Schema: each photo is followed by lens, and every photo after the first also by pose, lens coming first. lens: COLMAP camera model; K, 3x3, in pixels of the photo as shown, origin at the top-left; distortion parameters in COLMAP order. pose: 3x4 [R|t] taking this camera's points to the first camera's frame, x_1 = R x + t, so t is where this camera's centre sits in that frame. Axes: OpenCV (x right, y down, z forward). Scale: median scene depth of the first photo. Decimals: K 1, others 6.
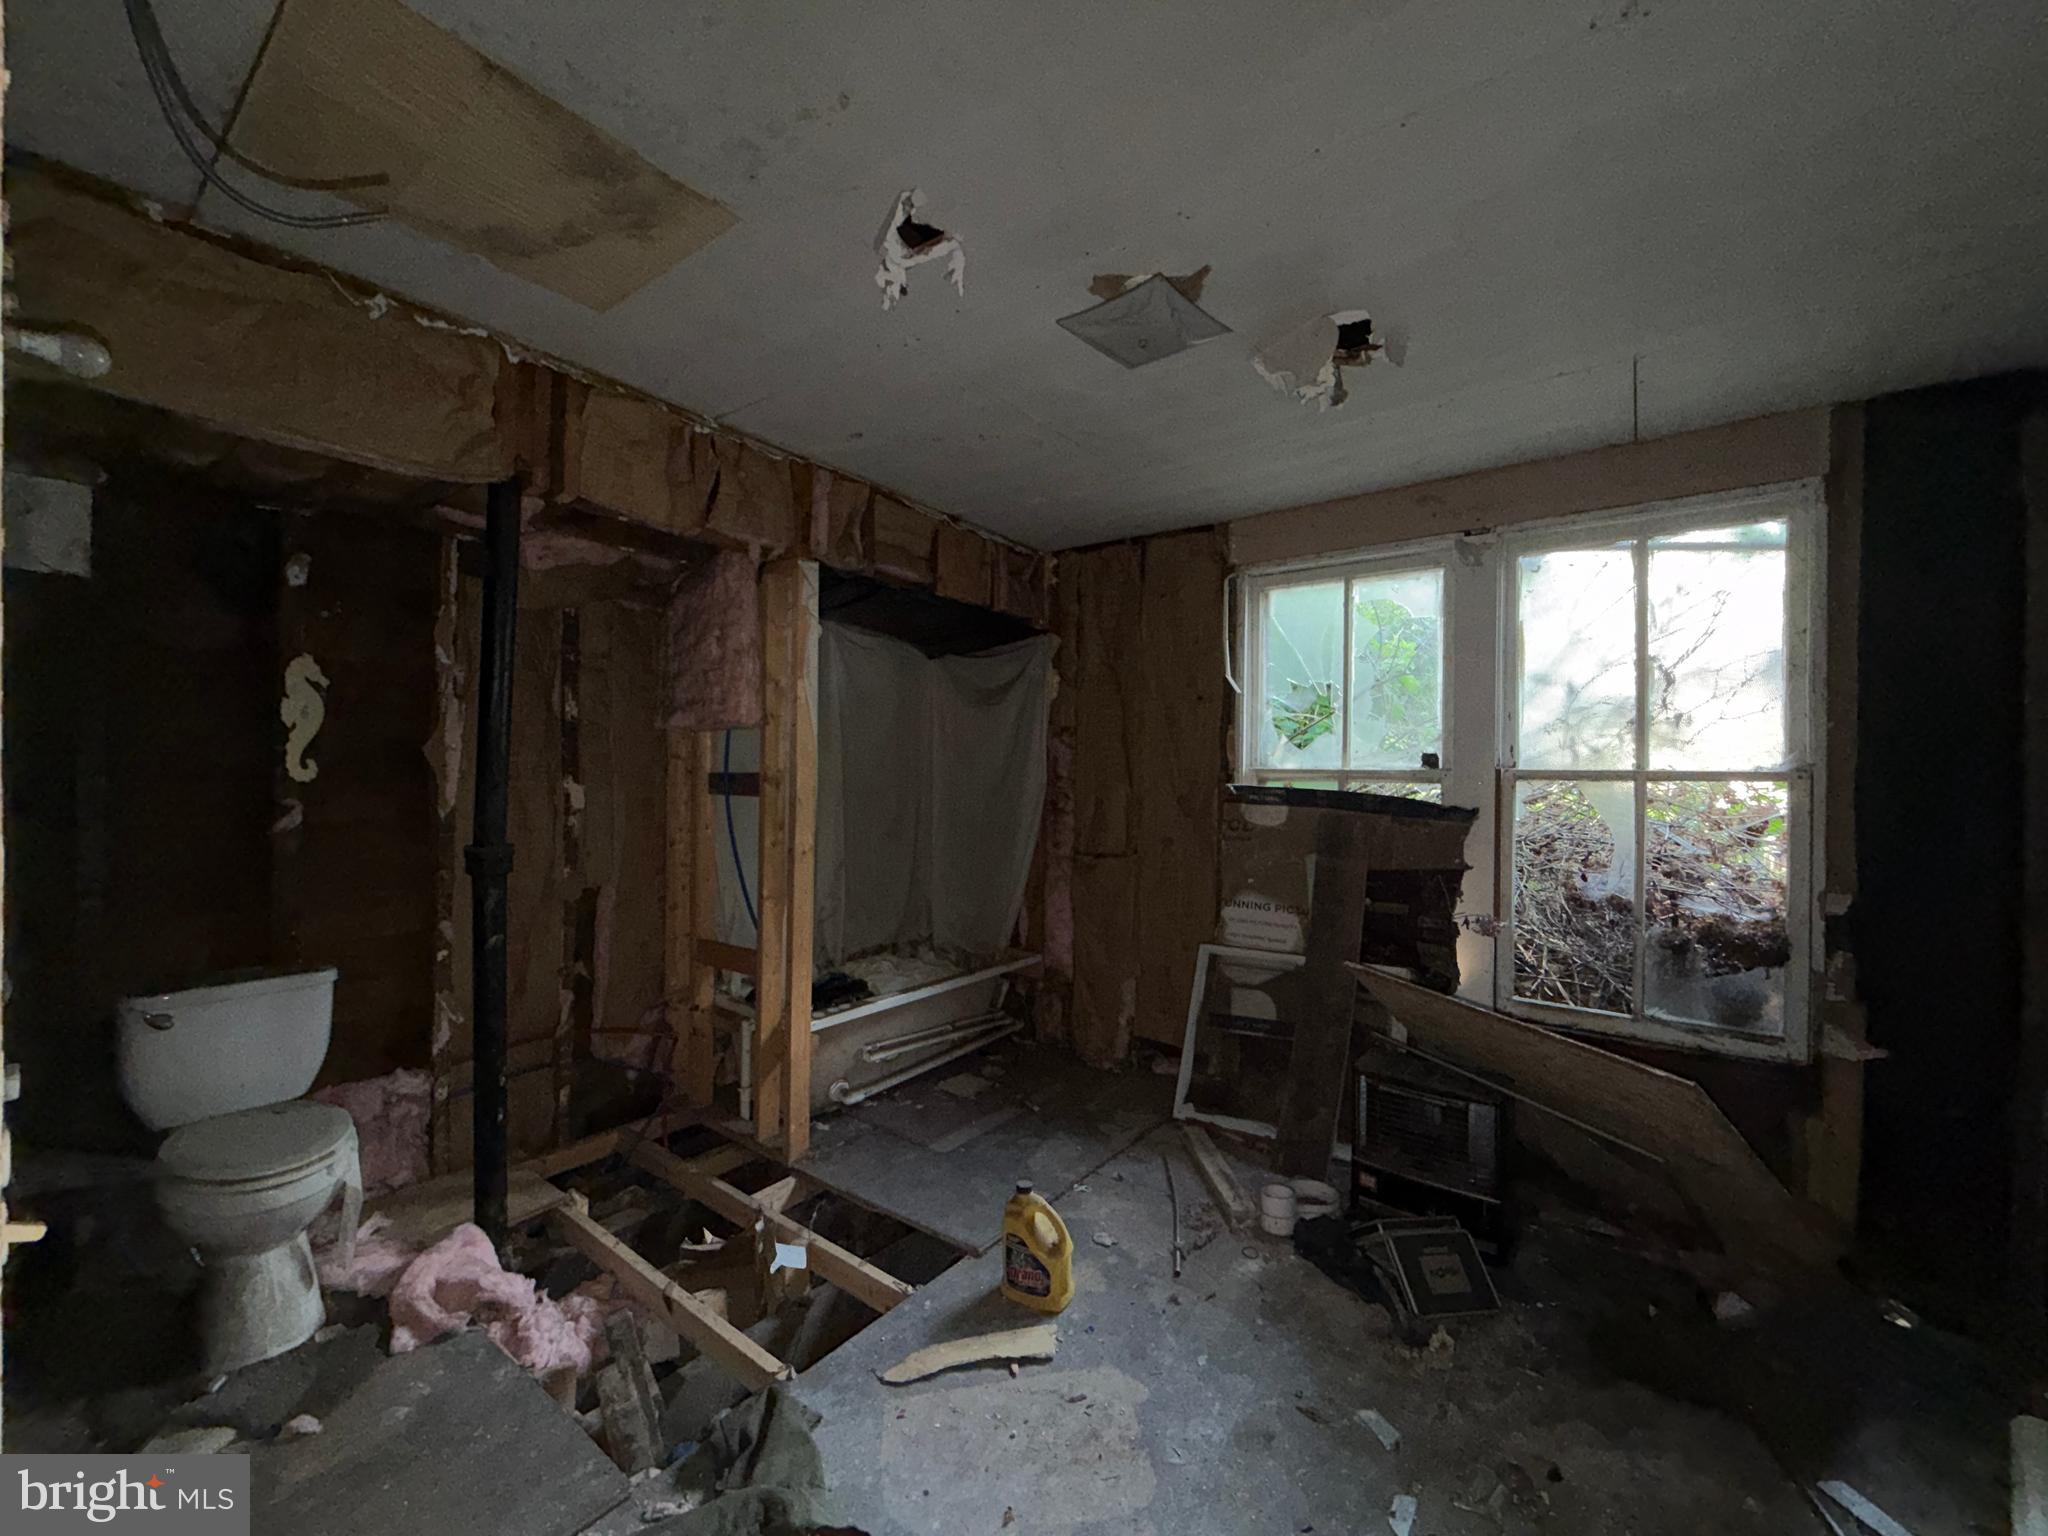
lens RADIAL K [[819.8, 0, 1017.9], [0, 819.8, 769.6], [0, 0, 1]] dist [0.000720, -0.000166]
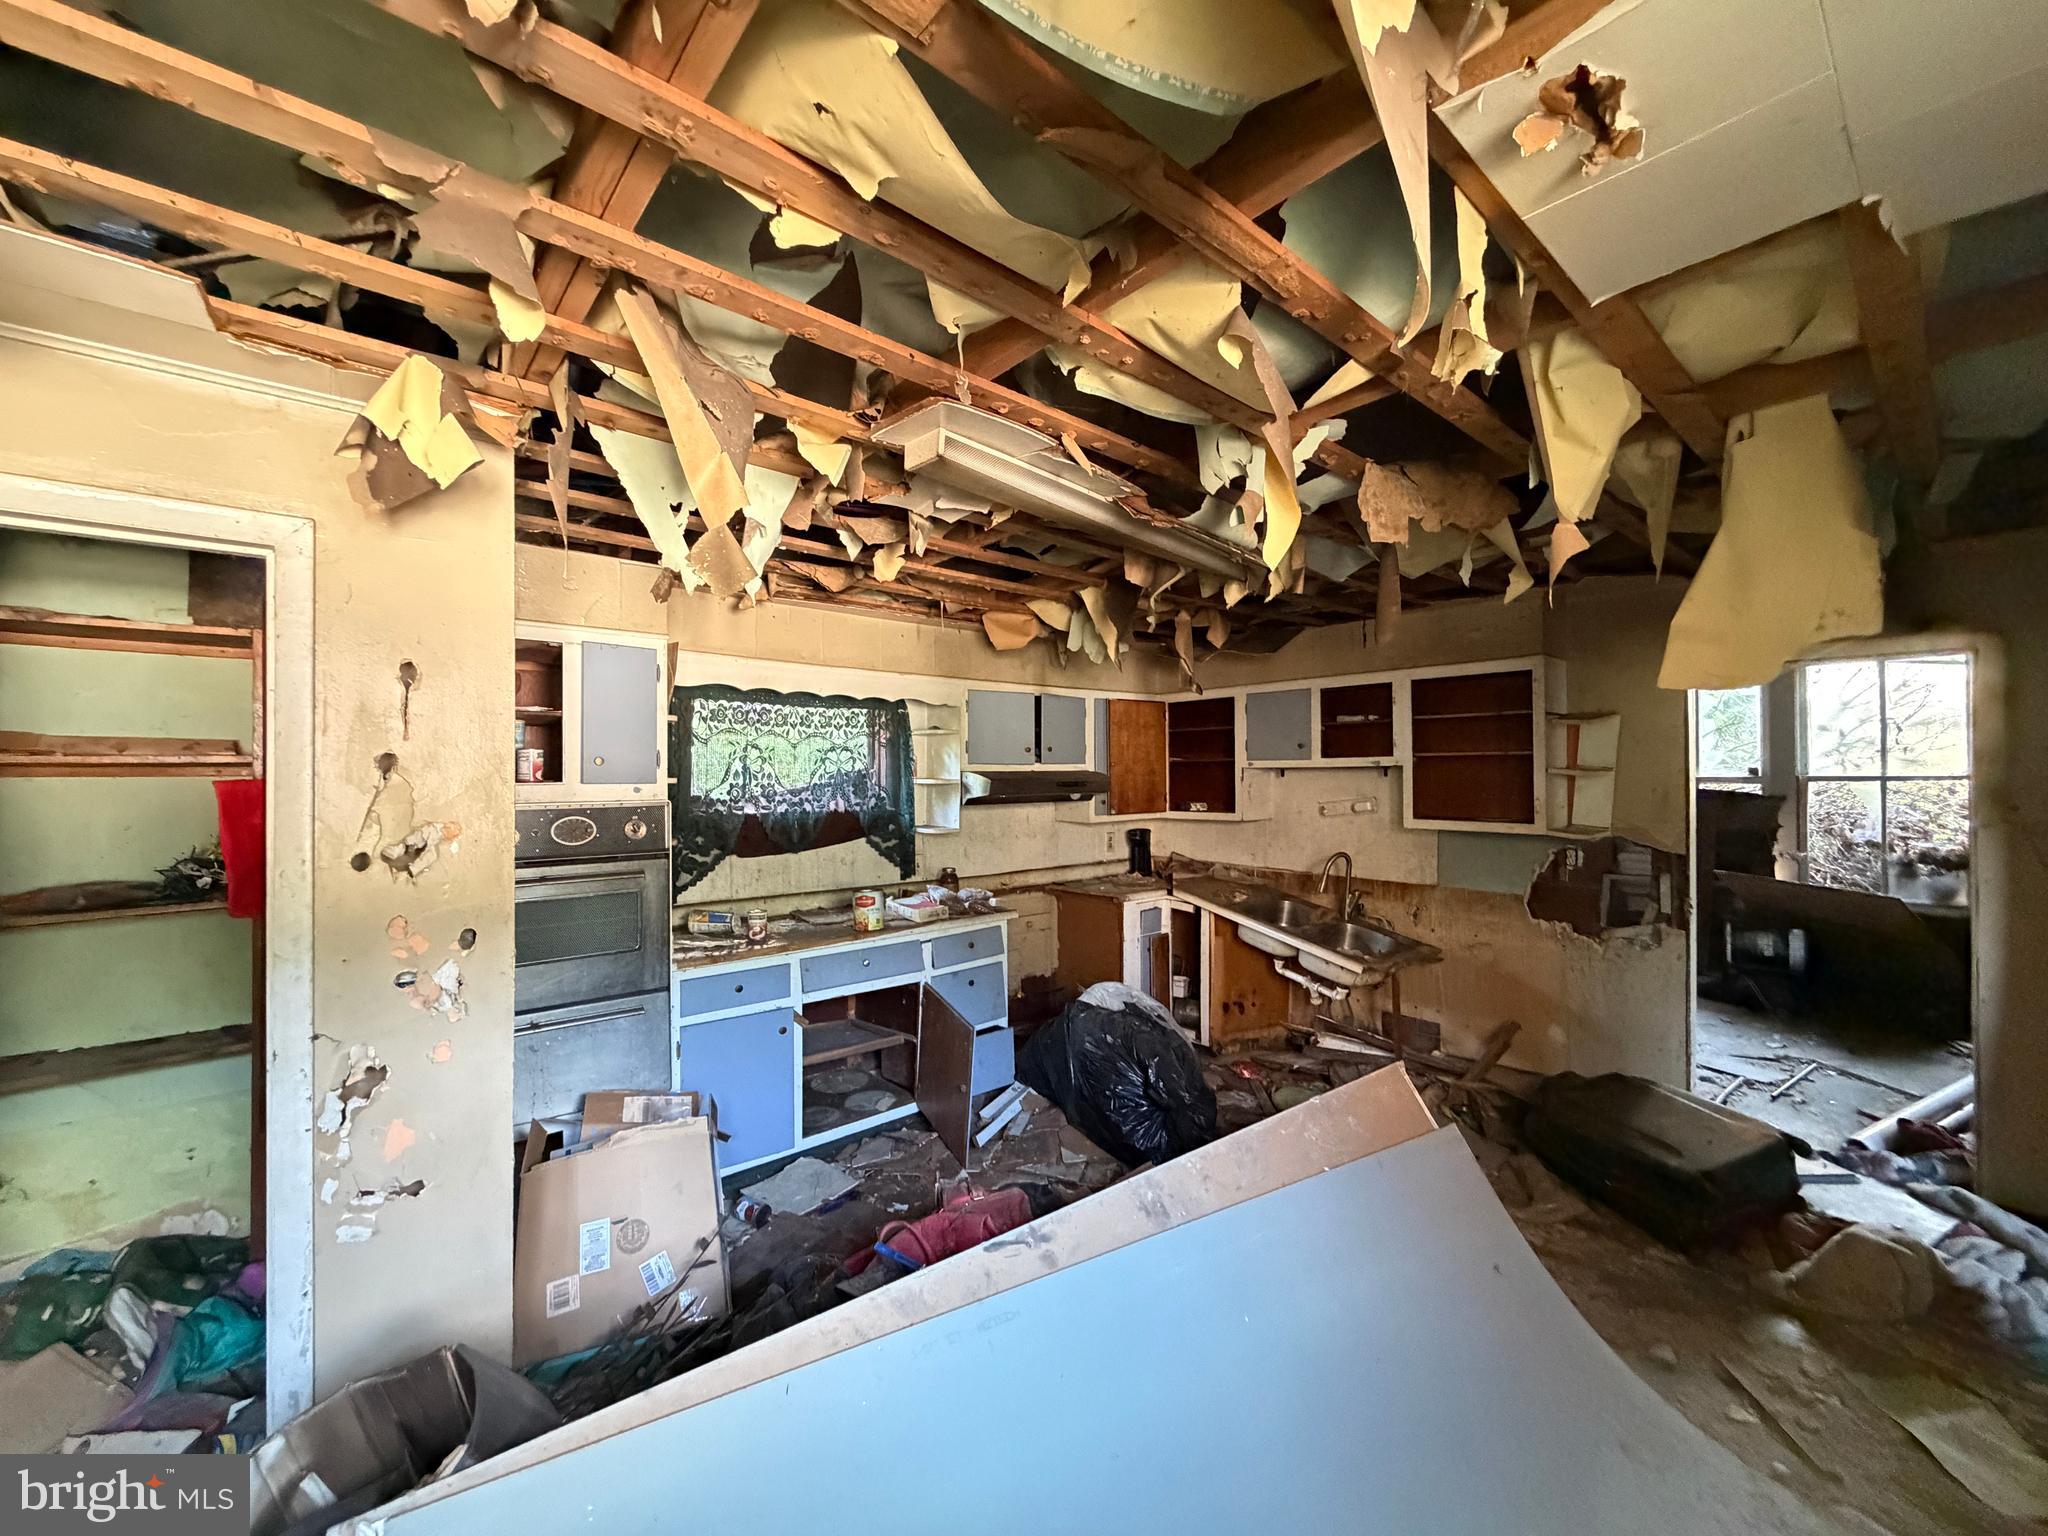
lens RADIAL K [[819.8, 0, 1017.9], [0, 819.8, 769.6], [0, 0, 1]] dist [0.000720, -0.000166]
pose [[0.977820, -0.018347, -0.208642, -0.811716], [0.015716, 0.999775, -0.014259, -0.016940], [0.208856, 0.010663, 0.977888, -1.282146]]
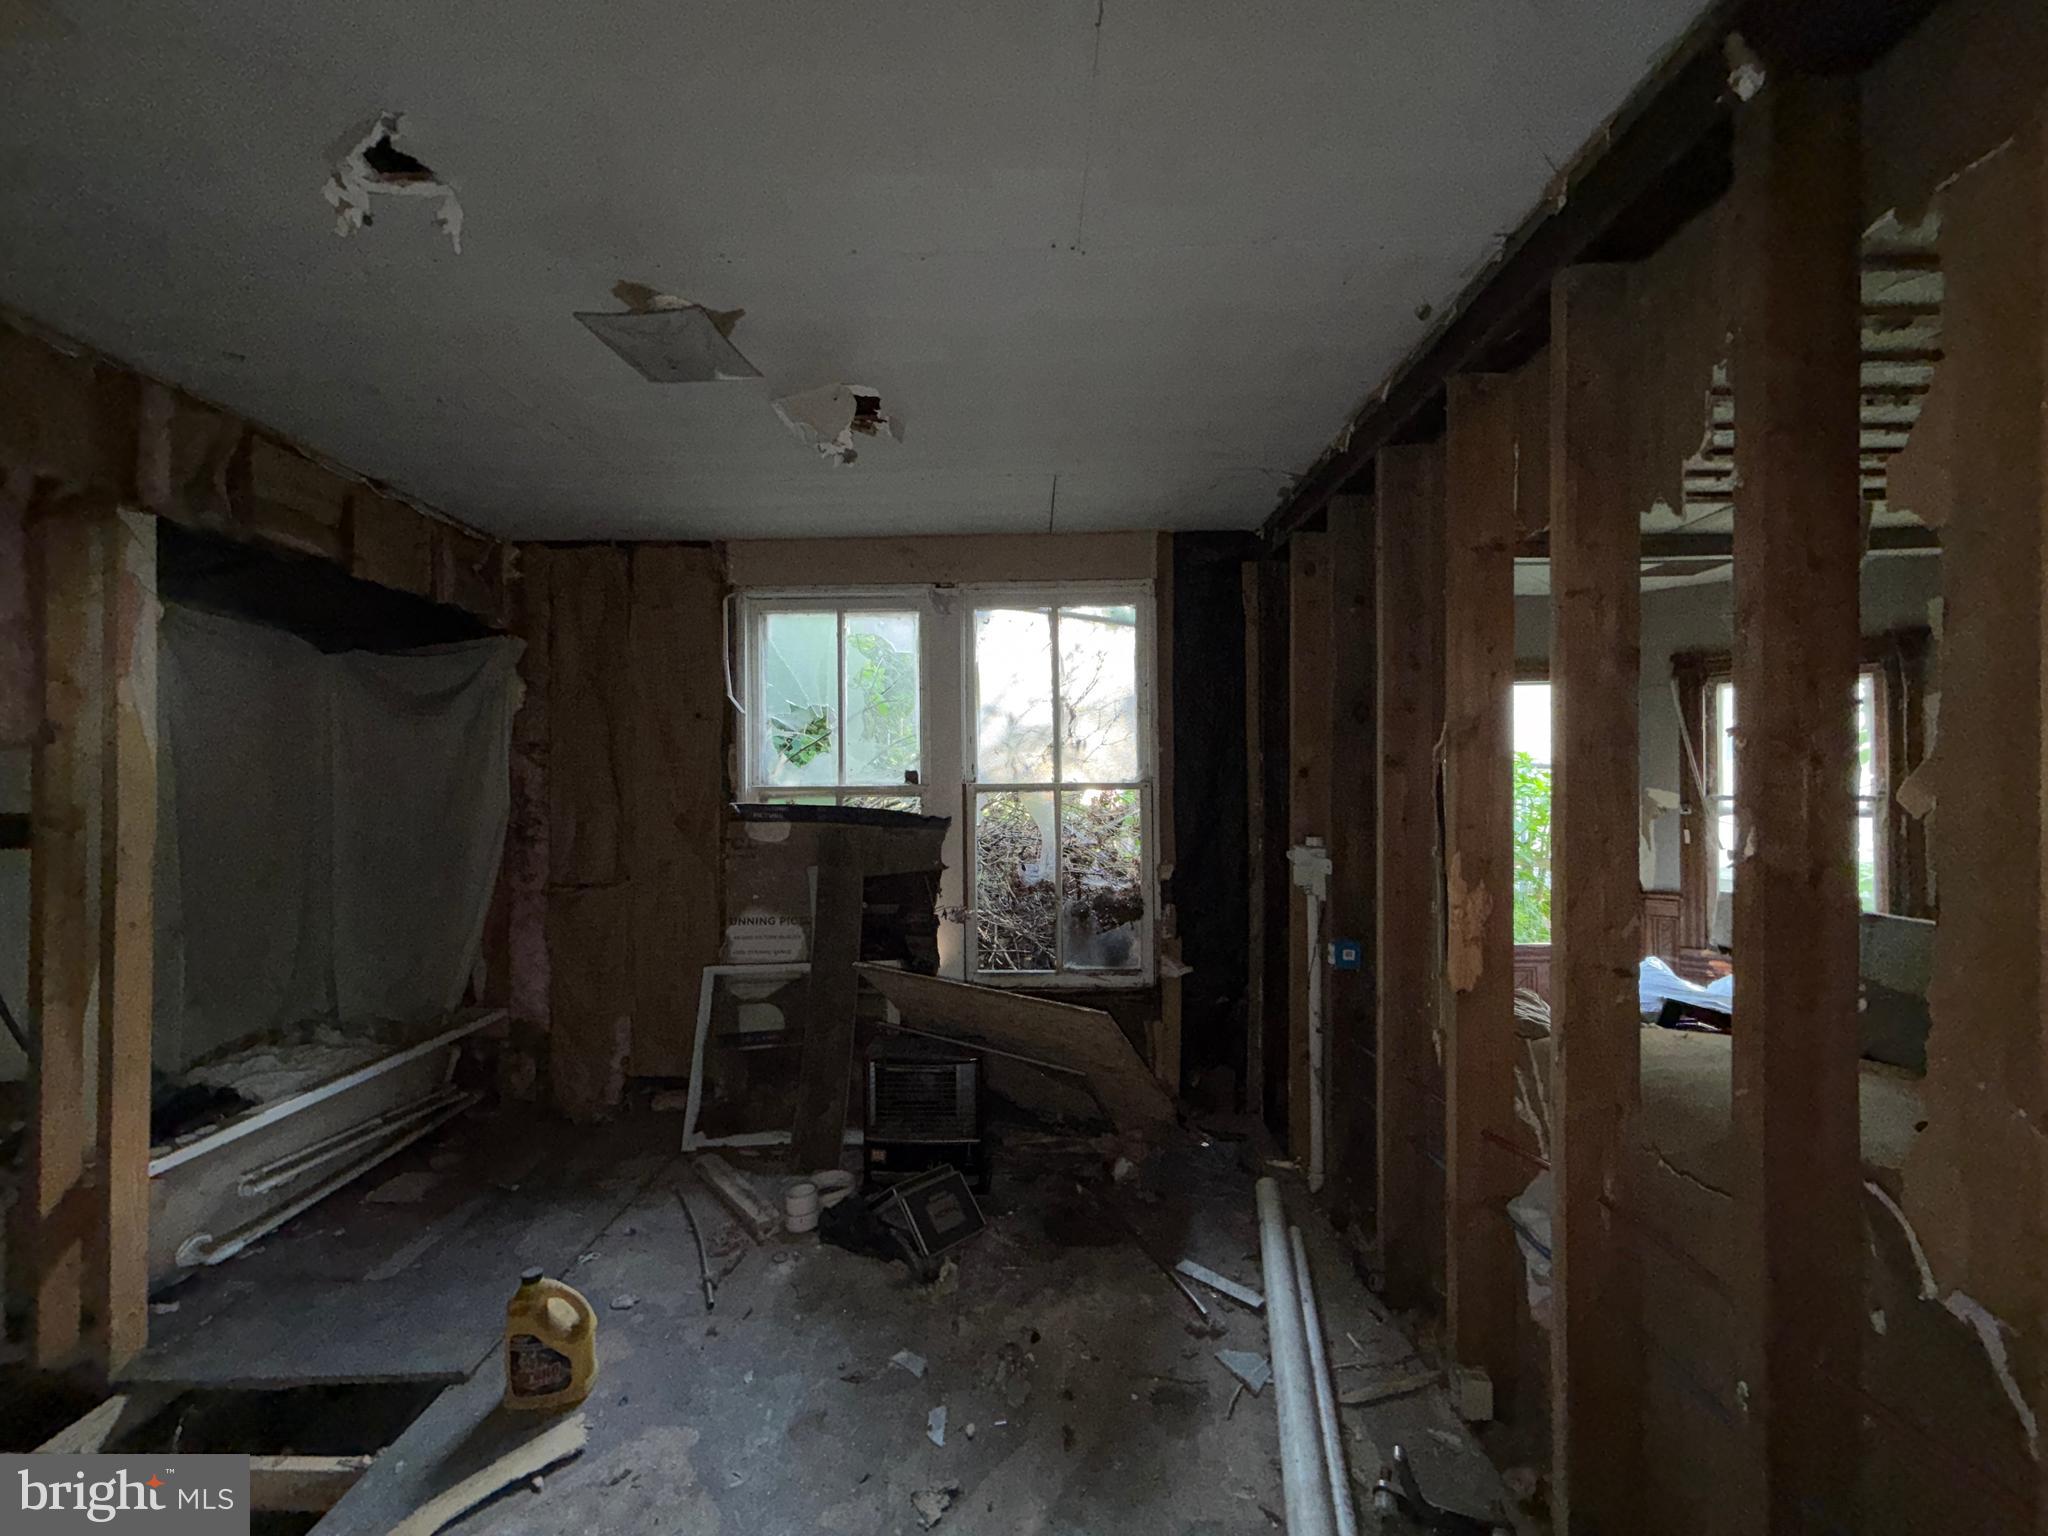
lens RADIAL K [[819.8, 0, 1017.9], [0, 819.8, 769.6], [0, 0, 1]] dist [0.000720, -0.000166]
pose [[0.802825, -0.012406, 0.596086, -0.071072], [0.018437, 0.999822, -0.004023, -0.015329], [-0.595930, 0.014220, 0.802911, -0.017656]]
